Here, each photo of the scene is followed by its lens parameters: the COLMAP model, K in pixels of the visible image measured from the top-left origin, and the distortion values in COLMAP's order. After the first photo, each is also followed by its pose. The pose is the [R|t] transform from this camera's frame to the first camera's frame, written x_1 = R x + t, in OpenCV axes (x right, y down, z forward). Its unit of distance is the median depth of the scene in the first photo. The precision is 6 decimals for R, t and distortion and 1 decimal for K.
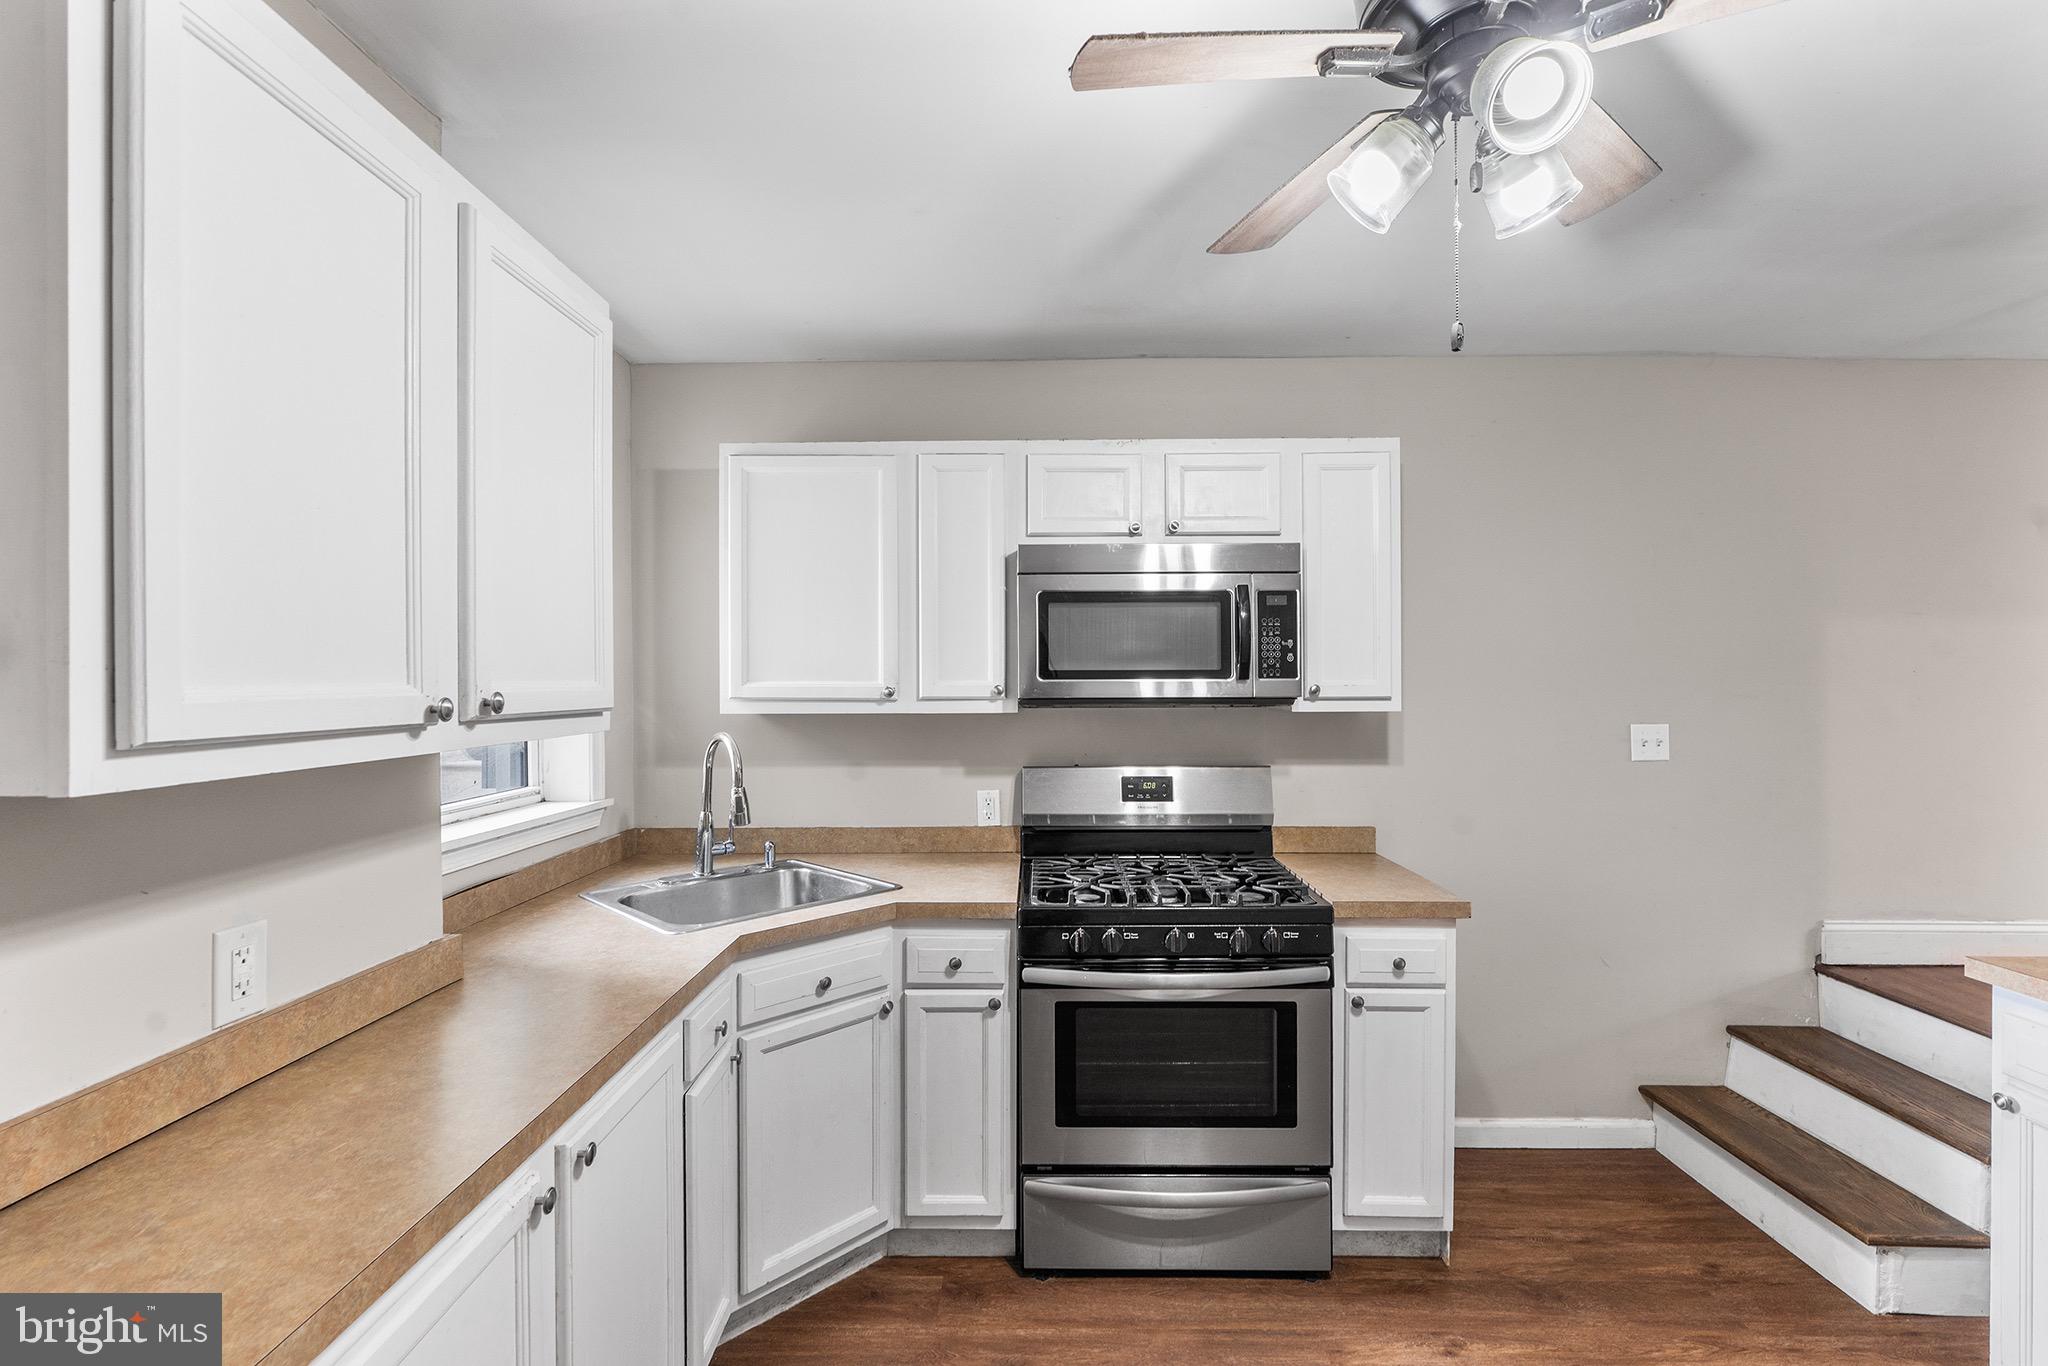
lens RADIAL K [[921.0, 0, 1019.0], [0, 921.0, 686.9], [0, 0, 1]] dist [-0.001404, -0.000041]
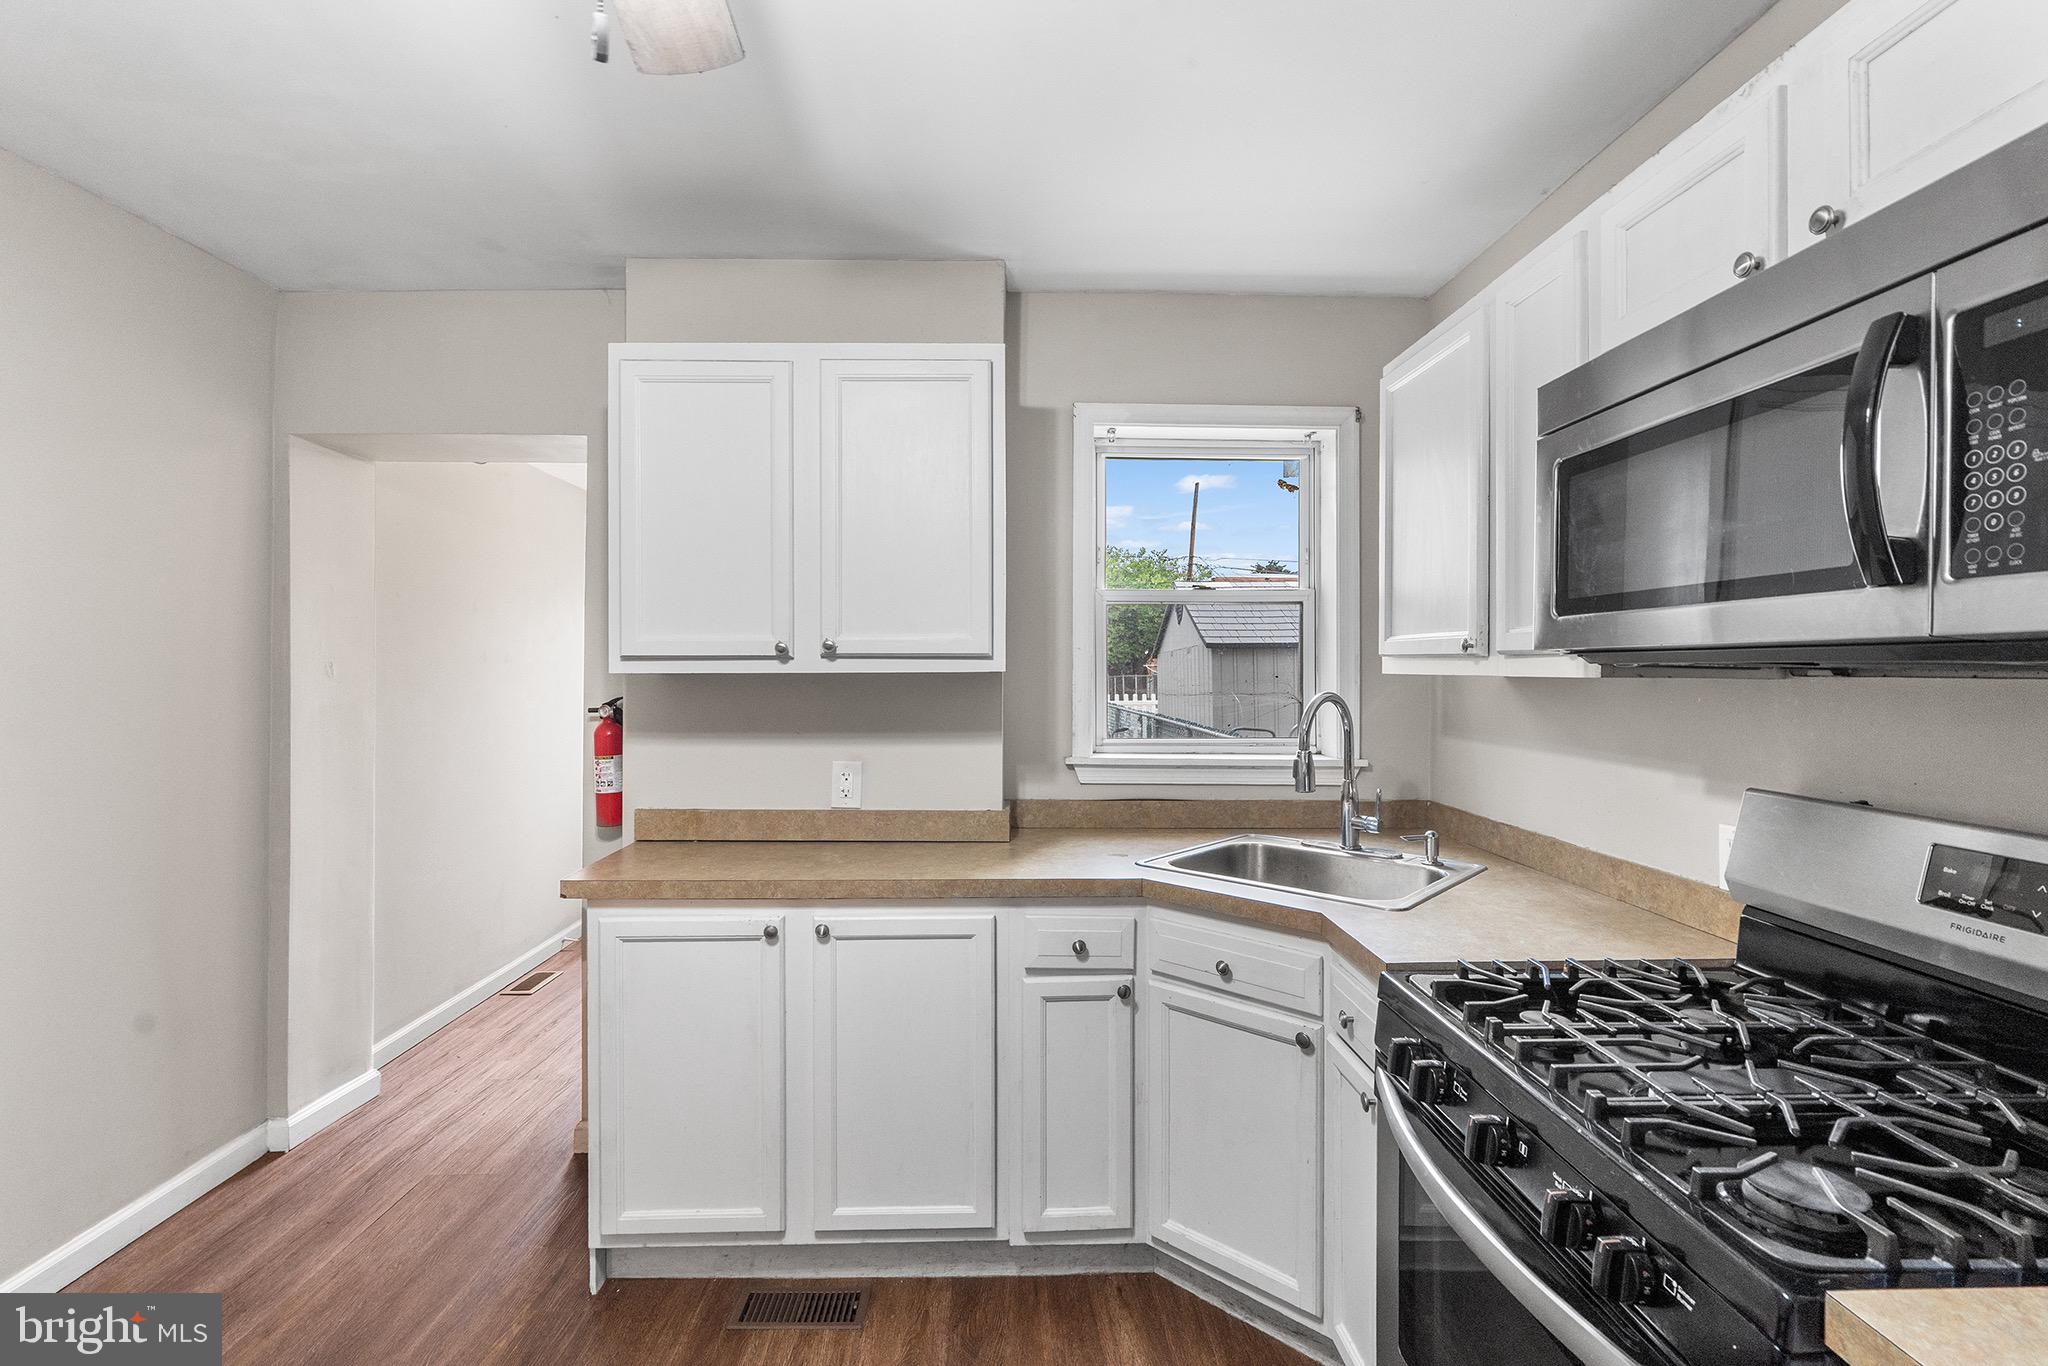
lens RADIAL K [[930.2, 0, 1019.1], [0, 930.2, 673.2], [0, 0, 1]] dist [-0.001016, 0.000102]
pose [[0.036511, 0.010487, -0.999278, 0.596141], [-0.009628, 0.999902, 0.010142, 0.024824], [0.999287, 0.009251, 0.036609, 0.670015]]
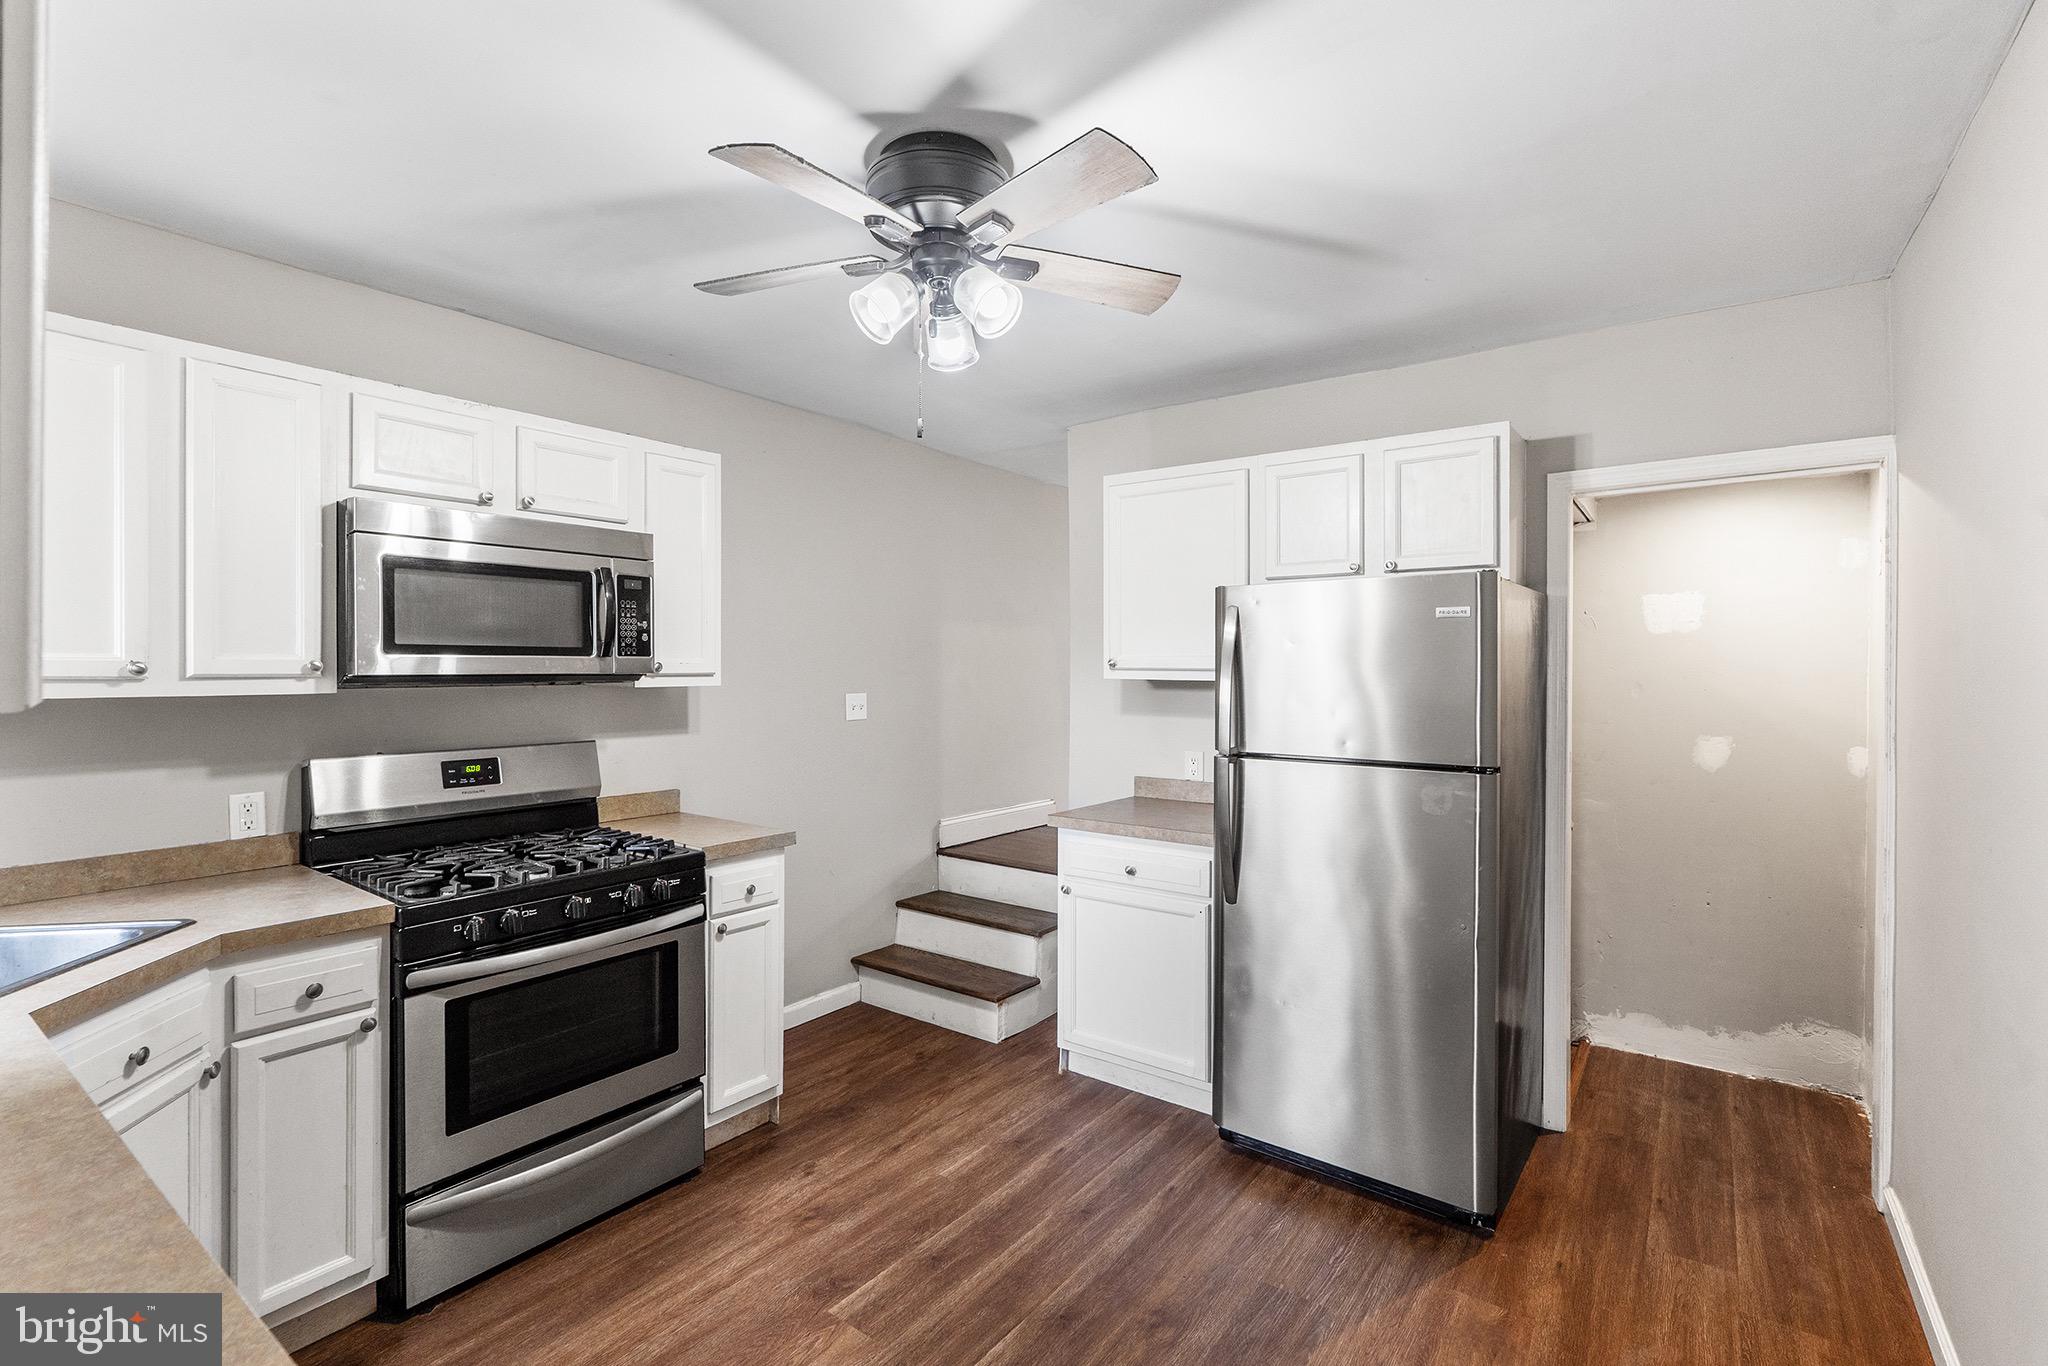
lens RADIAL K [[930.2, 0, 1019.1], [0, 930.2, 673.2], [0, 0, 1]] dist [-0.001016, 0.000102]
pose [[0.586632, -0.001999, 0.809851, -0.351681], [0.002850, 0.999996, 0.000404, 0.011961], [-0.809848, 0.002071, 0.586636, -0.014812]]
